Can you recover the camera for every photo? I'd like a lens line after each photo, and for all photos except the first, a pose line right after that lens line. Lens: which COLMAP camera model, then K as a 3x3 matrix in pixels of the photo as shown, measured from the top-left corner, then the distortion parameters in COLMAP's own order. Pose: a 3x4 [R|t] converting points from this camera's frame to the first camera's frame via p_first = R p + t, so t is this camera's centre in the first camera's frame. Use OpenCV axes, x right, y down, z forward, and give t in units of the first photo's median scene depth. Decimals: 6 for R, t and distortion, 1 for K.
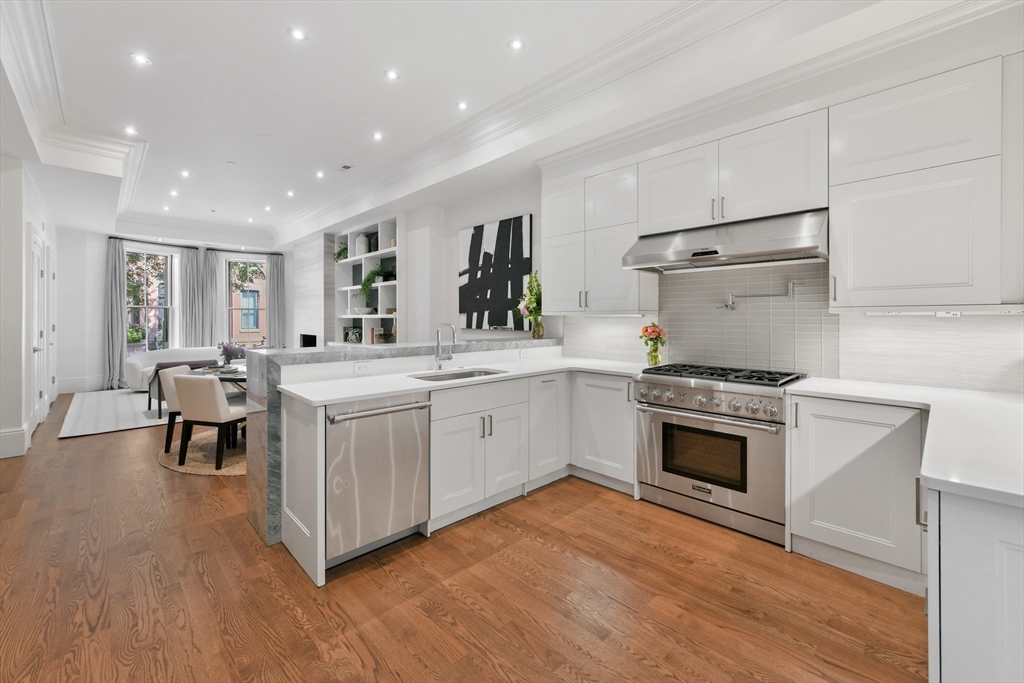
lens RADIAL K [[419.4, 0, 518.2], [0, 419.4, 320.3], [0, 0, 1]] dist [0.001161, 0.000481]
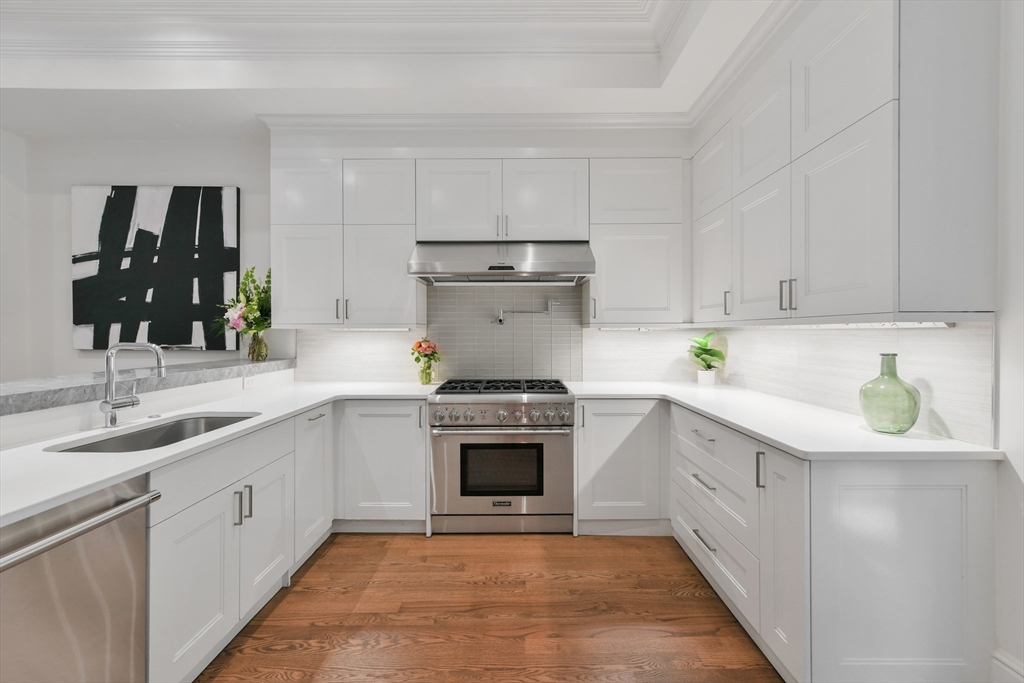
lens RADIAL K [[412.7, 0, 516.6], [0, 412.7, 334.6], [0, 0, 1]] dist [0.000853, 0.000369]
pose [[0.704189, -0.004693, 0.709997, -0.183186], [0.004247, 0.999988, 0.002397, -0.001596], [-0.710000, 0.001328, 0.704200, 0.220886]]
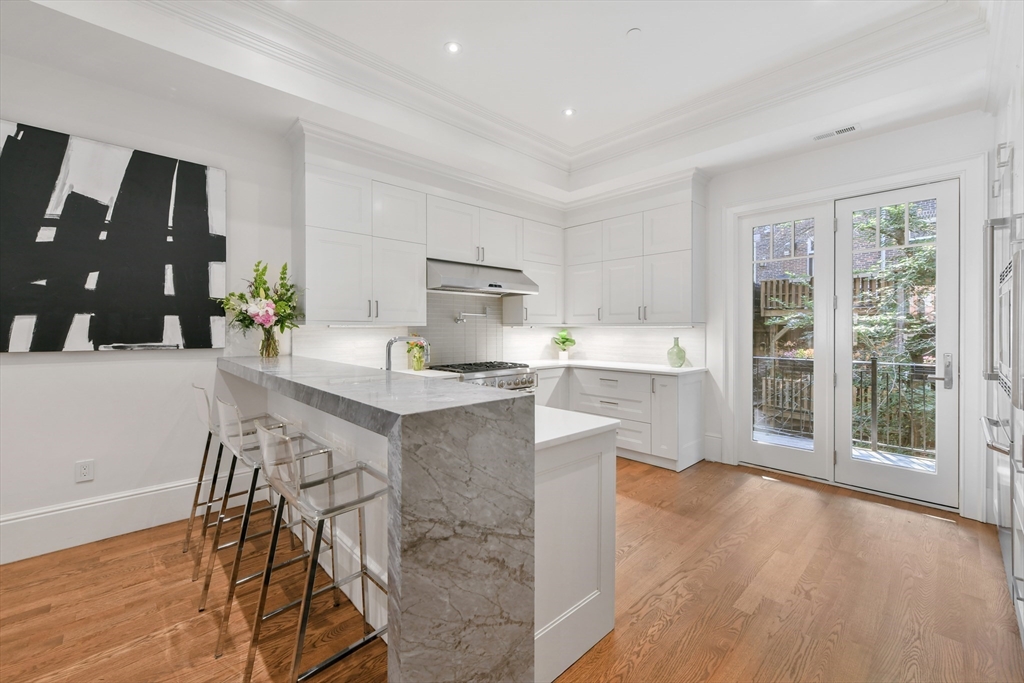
lens RADIAL K [[416.4, 0, 512.7], [0, 416.4, 330.7], [0, 0, 1]] dist [0.001760, 0.000537]
pose [[0.027230, -0.004964, 0.999617, -0.821603], [0.002709, 0.999984, 0.004892, -0.005018], [-0.999626, 0.002575, 0.027243, 0.711318]]
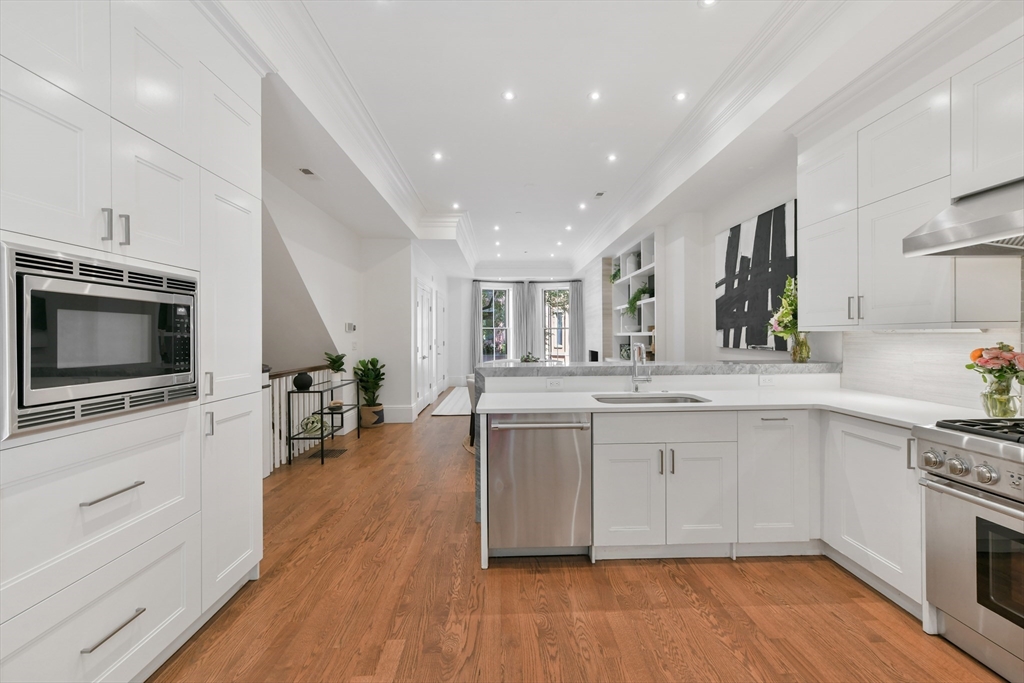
lens RADIAL K [[413.7, 0, 516.7], [0, 413.7, 337.4], [0, 0, 1]] dist [0.001374, 0.000333]
pose [[0.733363, -0.002984, -0.679831, 0.225552], [0.003676, 0.999993, -0.000423, -0.003291], [0.679828, -0.002189, 0.733369, 0.133535]]
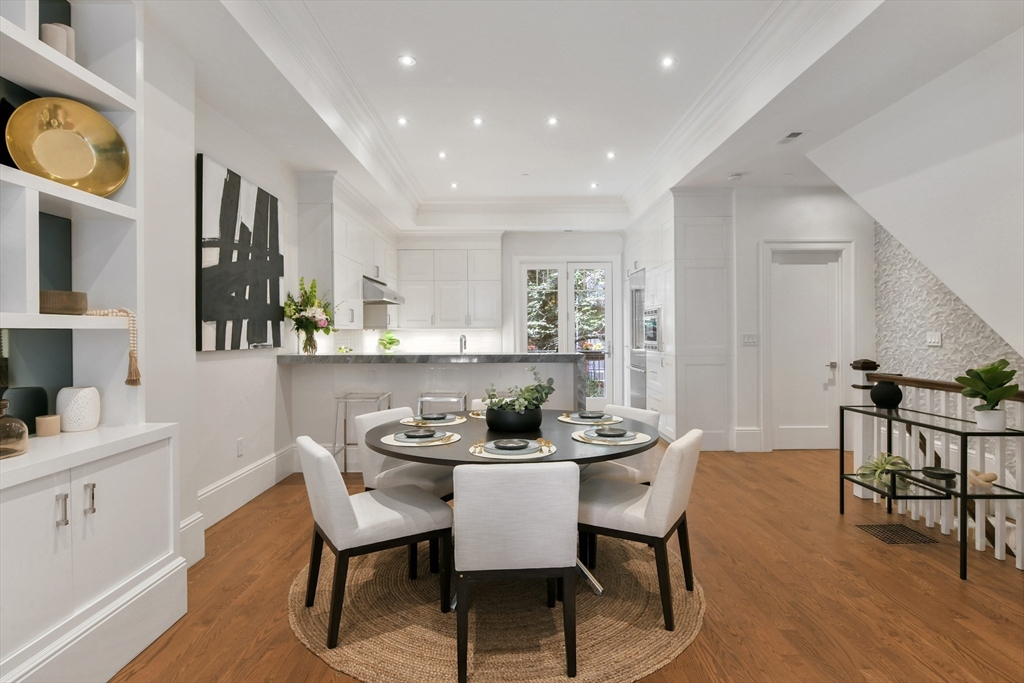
lens RADIAL K [[546.0, 0, 516.5], [0, 546.0, 329.5], [0, 0, 1]] dist [-0.001860, -0.000732]
pose [[-0.717569, 0.006571, 0.696457, -1.364218], [0.007783, 0.999969, -0.001416, -0.004705], [-0.696444, 0.004404, -0.717597, 1.923992]]
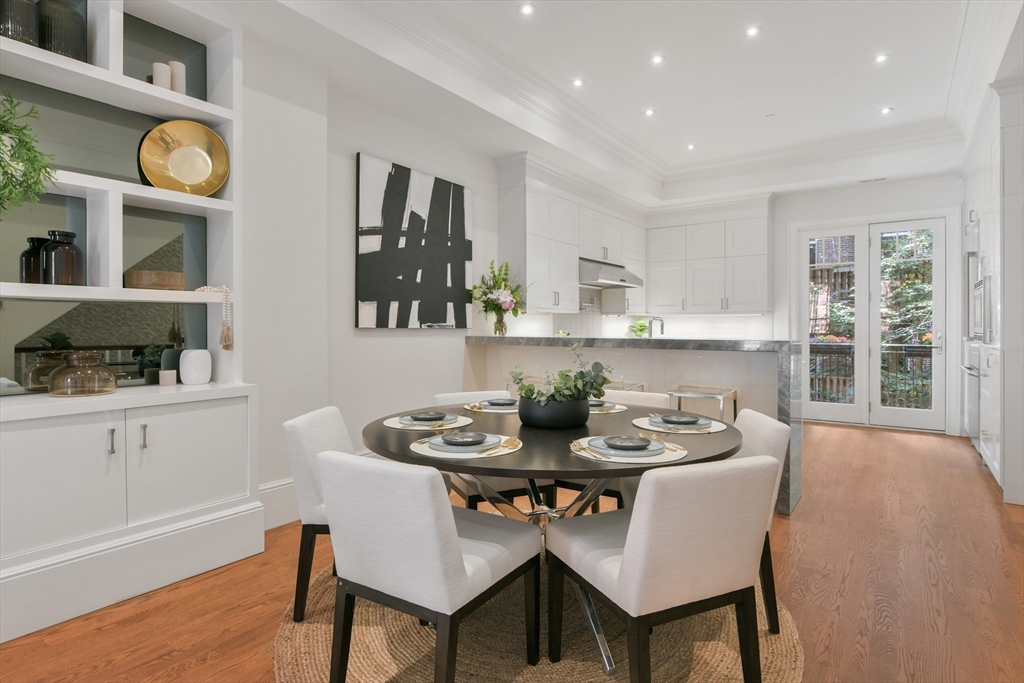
lens RADIAL K [[546.0, 0, 516.5], [0, 546.0, 329.5], [0, 0, 1]] dist [-0.001860, -0.000732]
pose [[-0.171094, -0.006046, 0.985236, -1.421956], [0.004353, 0.999967, 0.006892, 0.027048], [-0.985245, 0.005468, -0.171062, 1.469138]]
